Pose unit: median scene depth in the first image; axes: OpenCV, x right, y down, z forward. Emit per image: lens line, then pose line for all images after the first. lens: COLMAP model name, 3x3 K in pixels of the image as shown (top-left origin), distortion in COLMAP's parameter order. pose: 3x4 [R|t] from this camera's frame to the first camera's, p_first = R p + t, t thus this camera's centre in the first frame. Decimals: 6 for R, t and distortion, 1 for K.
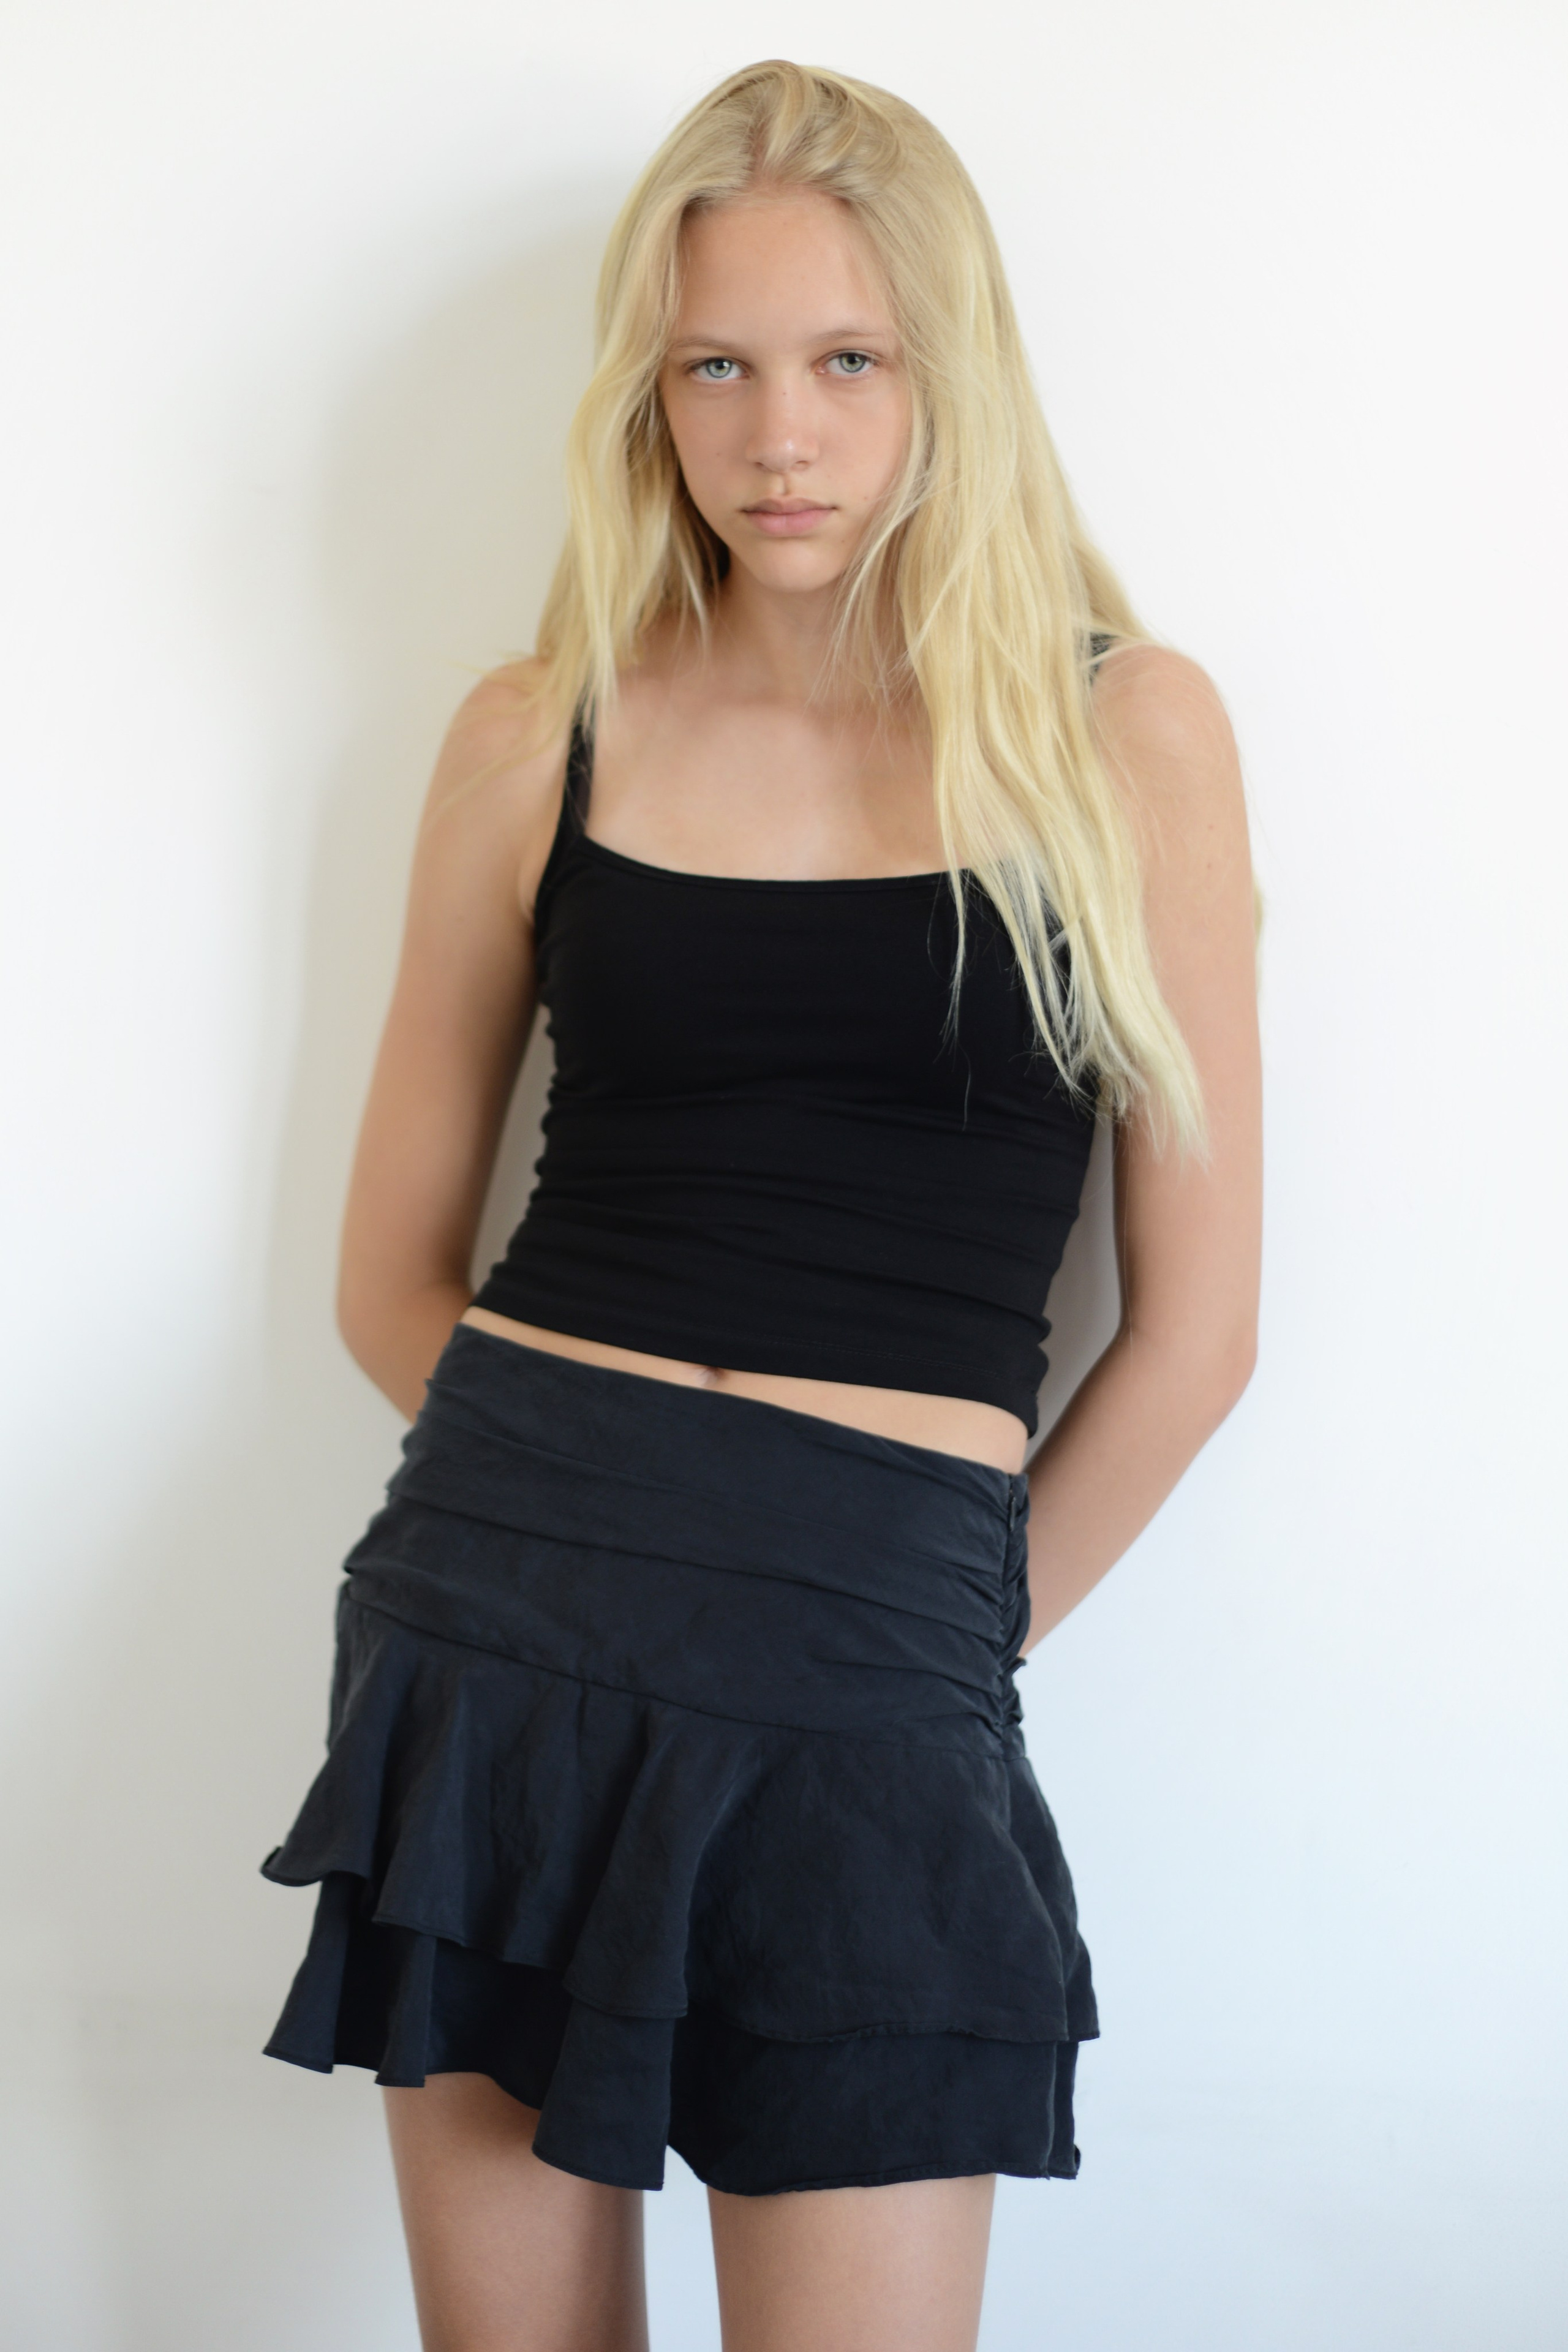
lens RADIAL K [[3417.9, 0, 776.6], [0, 3417.9, 1168.6], [0, 0, 1]] dist [-0.092074, 0.000000]
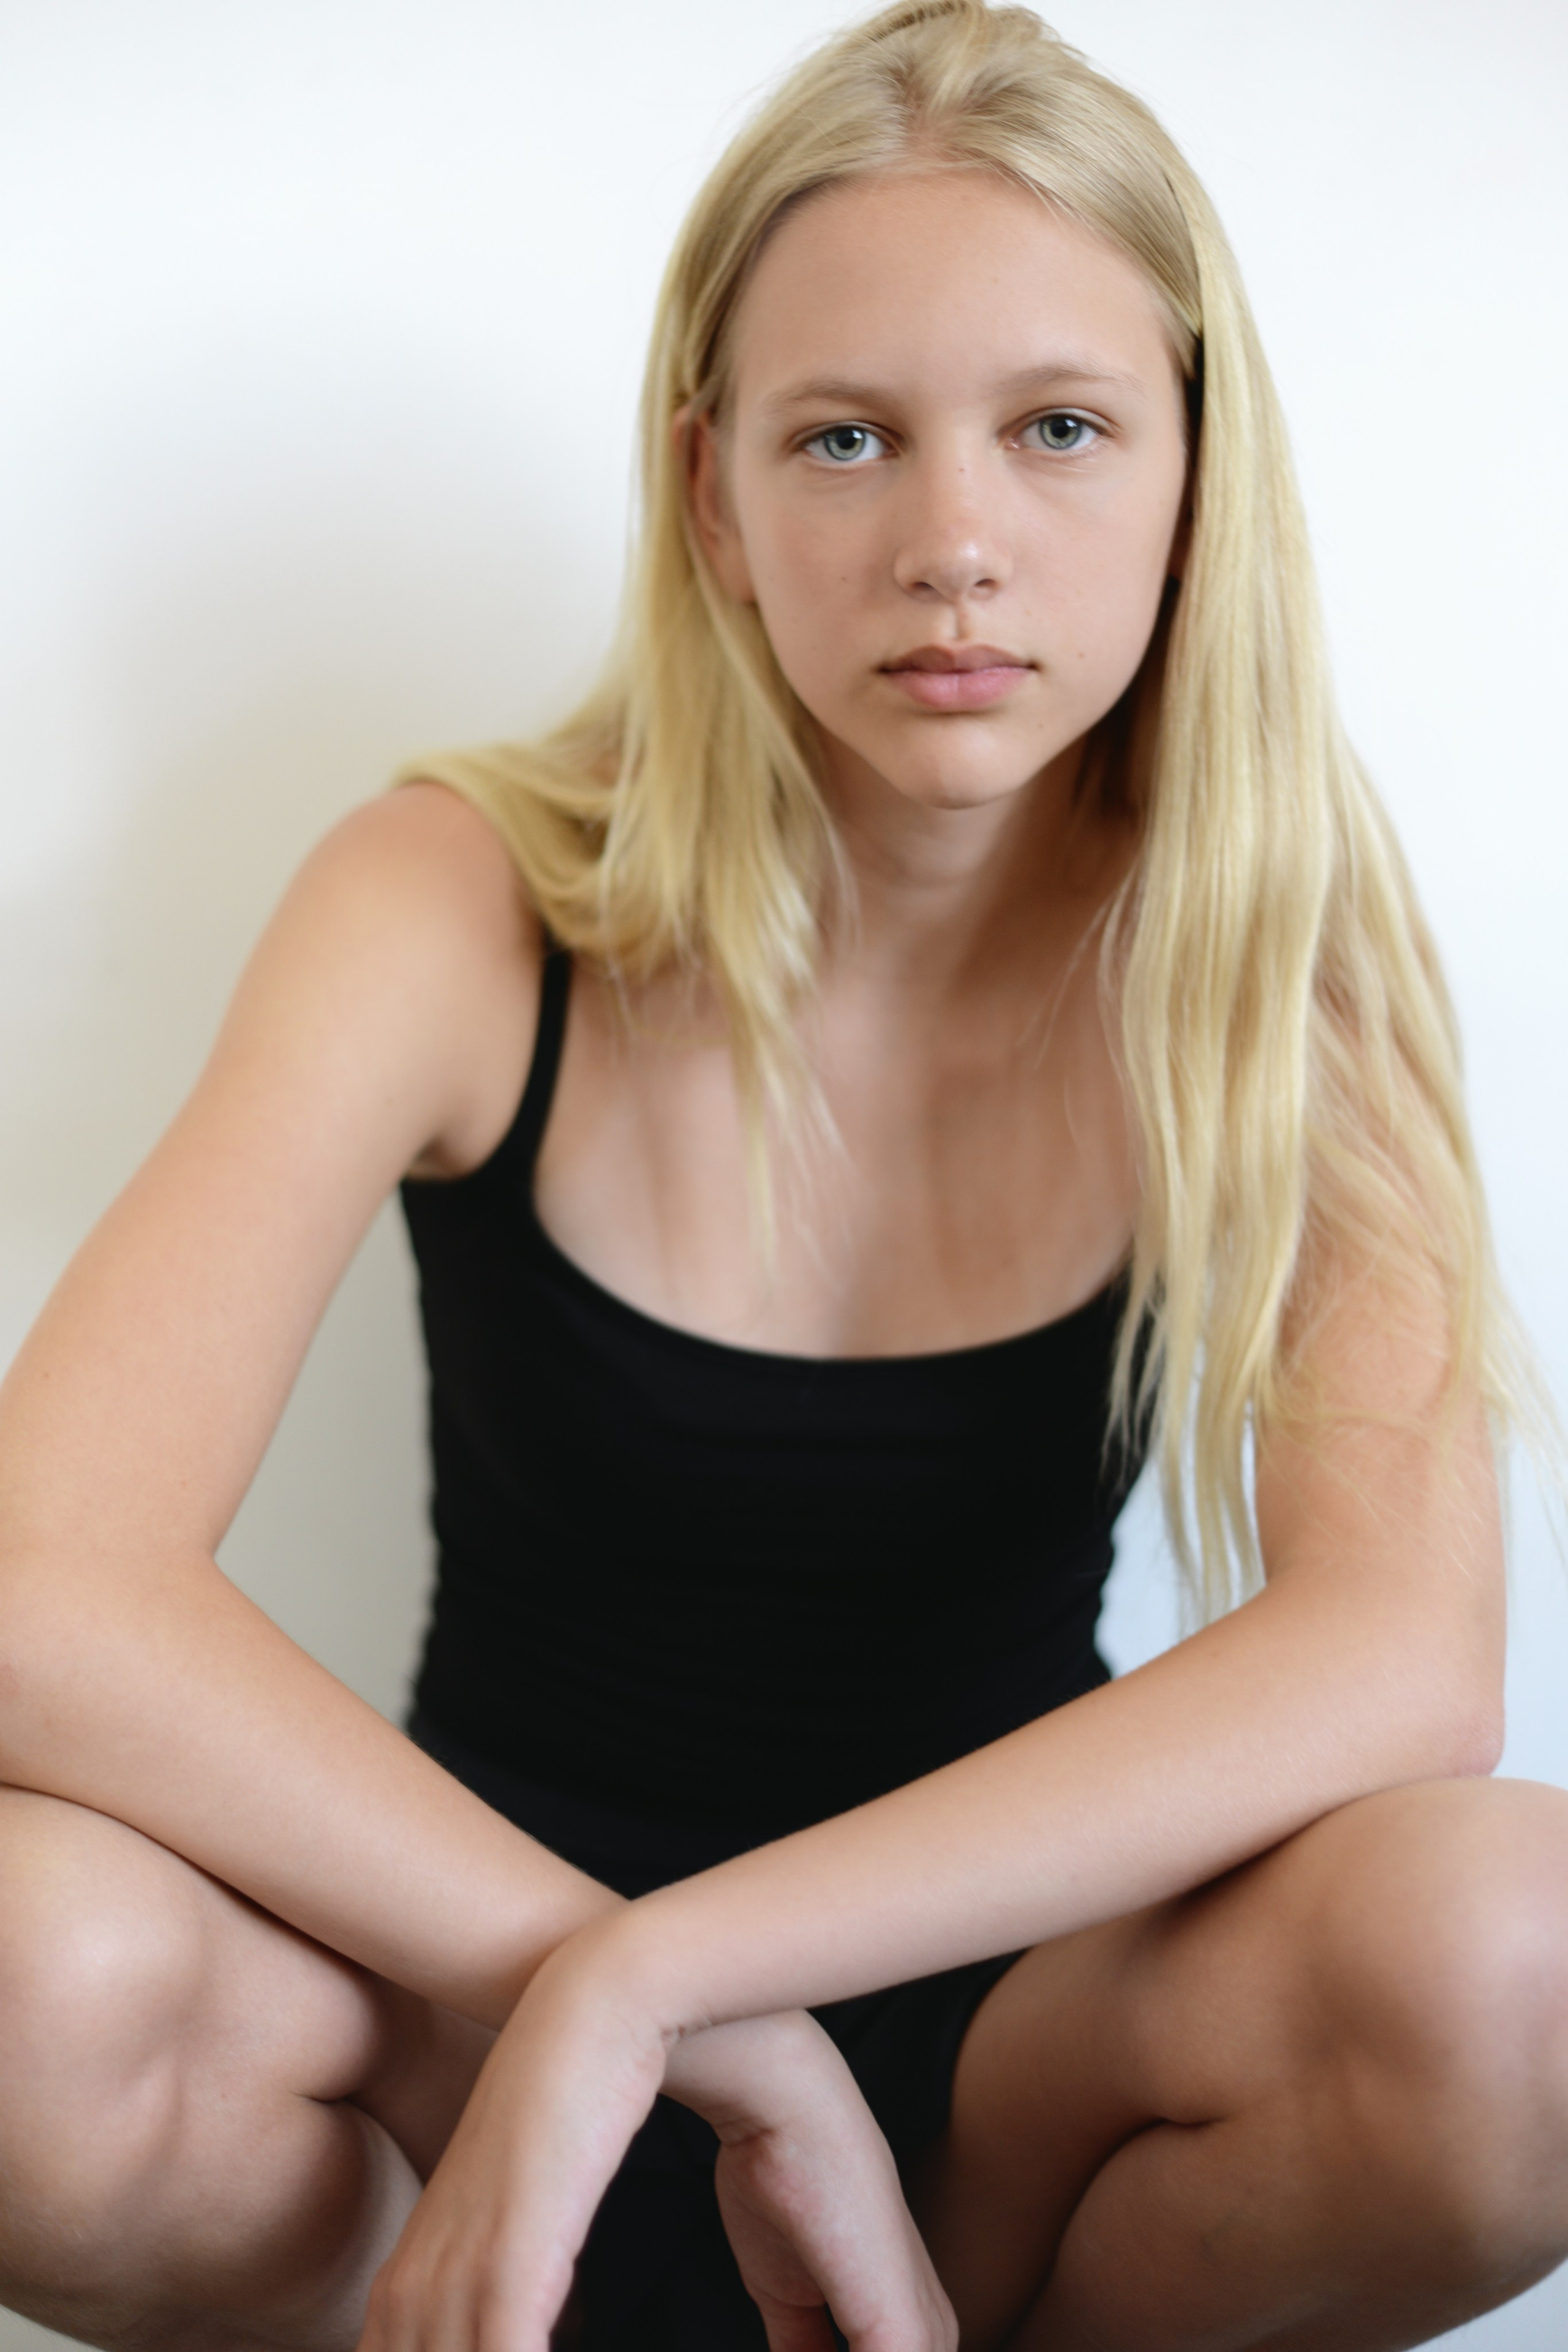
lens RADIAL K [[3417.9, 0, 792.7], [0, 3417.9, 1170.1], [0, 0, 1]] dist [-0.092074, 0.000000]
pose [[0.999820, 0.010507, -0.015781, -0.016034], [-0.011248, 0.998802, -0.047633, -0.073088], [0.015262, 0.047802, 0.998740, 0.391620]]
